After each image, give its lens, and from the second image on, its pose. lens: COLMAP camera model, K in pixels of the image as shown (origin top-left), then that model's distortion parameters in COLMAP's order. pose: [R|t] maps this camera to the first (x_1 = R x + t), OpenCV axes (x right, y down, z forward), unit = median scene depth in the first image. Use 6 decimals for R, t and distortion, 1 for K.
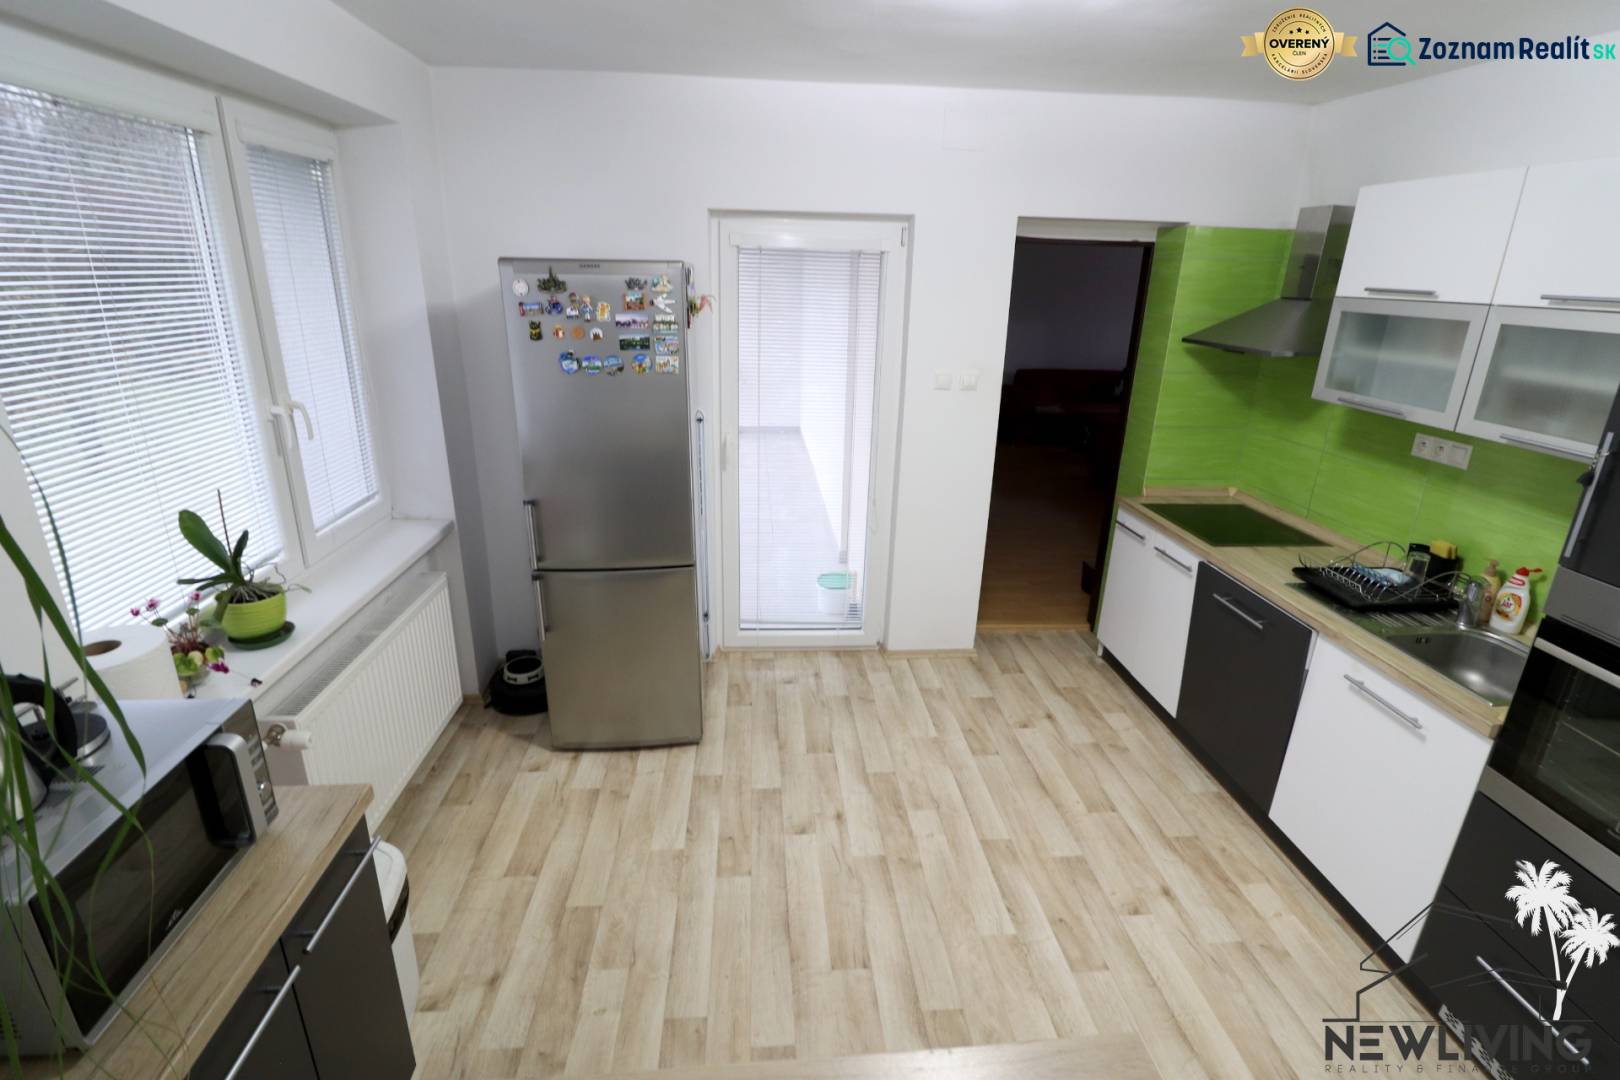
lens RADIAL K [[778.9, 0, 810.0], [0, 778.9, 540.0], [0, 0, 1]] dist [0.000425, -0.000108]
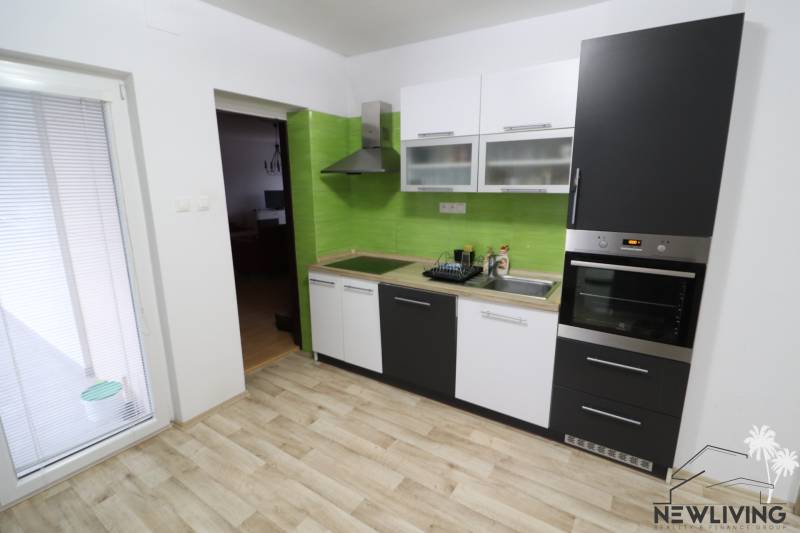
lens RADIAL K [[377.5, 0, 412.8], [0, 377.5, 263.5], [0, 0, 1]] dist [0.001348, -0.011663]
pose [[0.599377, -0.198689, 0.775416, -0.113263], [0.285044, 0.958183, 0.025189, -0.016067], [-0.747995, 0.205930, 0.630948, 0.336167]]
